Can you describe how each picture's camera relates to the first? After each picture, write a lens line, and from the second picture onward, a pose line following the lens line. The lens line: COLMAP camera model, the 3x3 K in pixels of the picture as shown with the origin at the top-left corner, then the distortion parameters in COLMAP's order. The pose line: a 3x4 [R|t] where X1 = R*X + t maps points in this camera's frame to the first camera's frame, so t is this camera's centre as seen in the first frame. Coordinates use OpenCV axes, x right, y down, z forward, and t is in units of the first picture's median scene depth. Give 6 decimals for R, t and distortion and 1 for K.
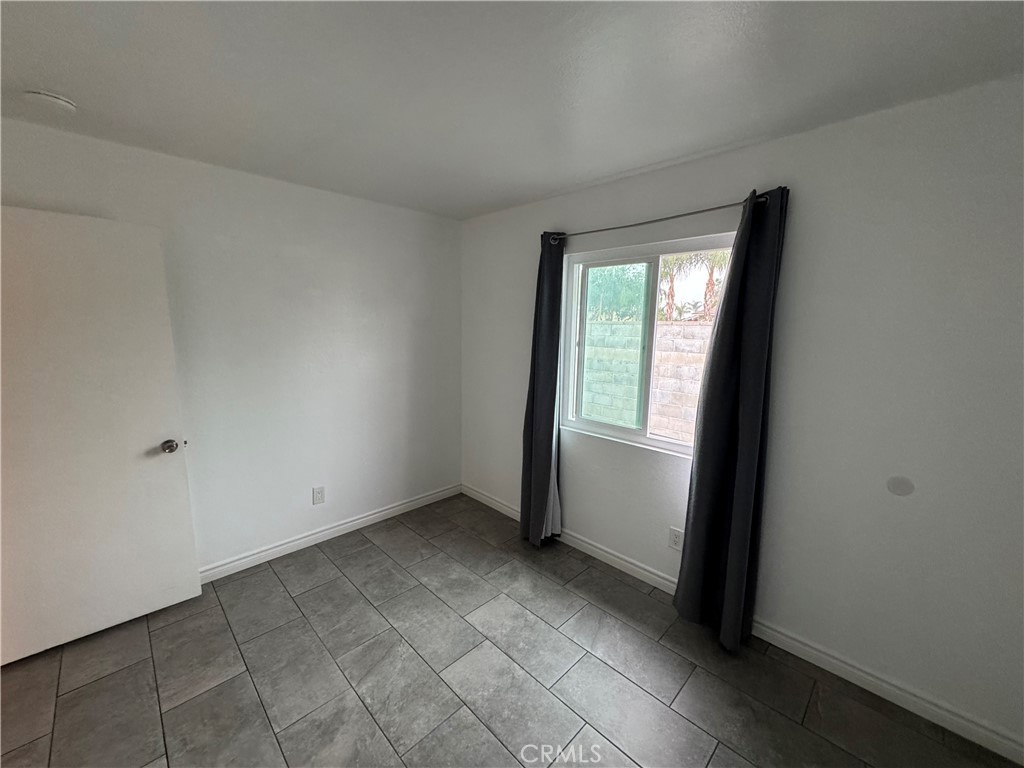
lens RADIAL K [[409.0, 0, 515.8], [0, 409.0, 377.5], [0, 0, 1]] dist [-0.008661, 0.002062]
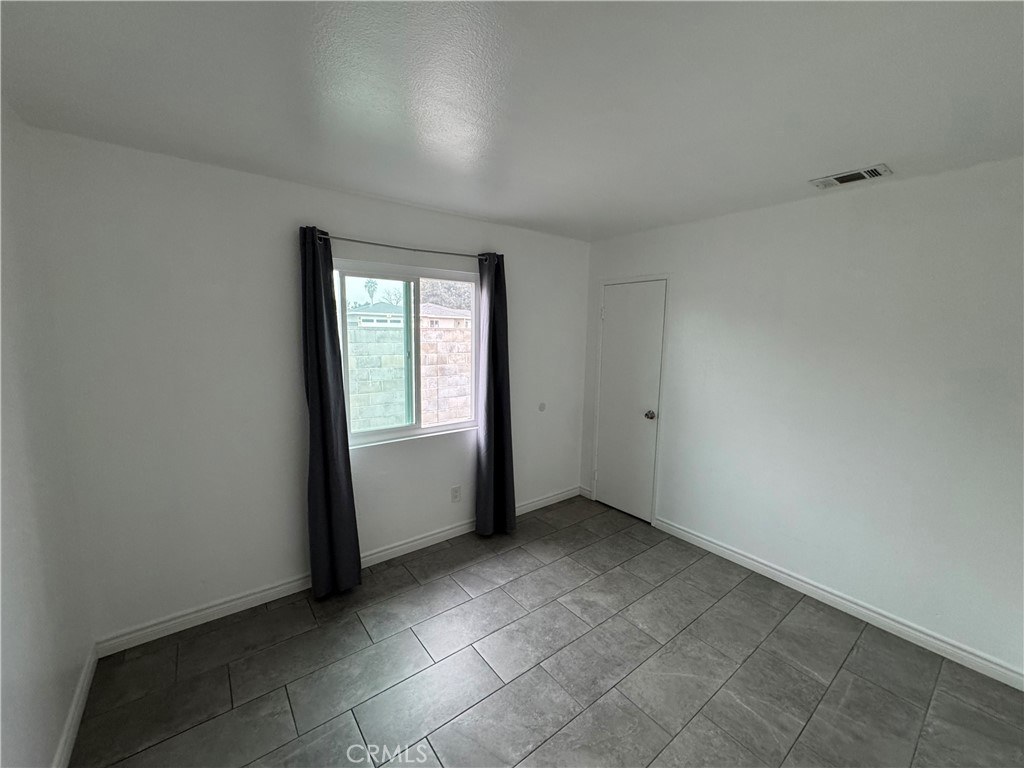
lens RADIAL K [[409.0, 0, 508.2], [0, 409.0, 376.7], [0, 0, 1]] dist [-0.008661, 0.002062]
pose [[0.132433, -0.132953, 0.982235, -0.894785], [0.121532, 0.985664, 0.117031, -0.125539], [-0.983713, 0.103874, 0.146693, 0.624799]]
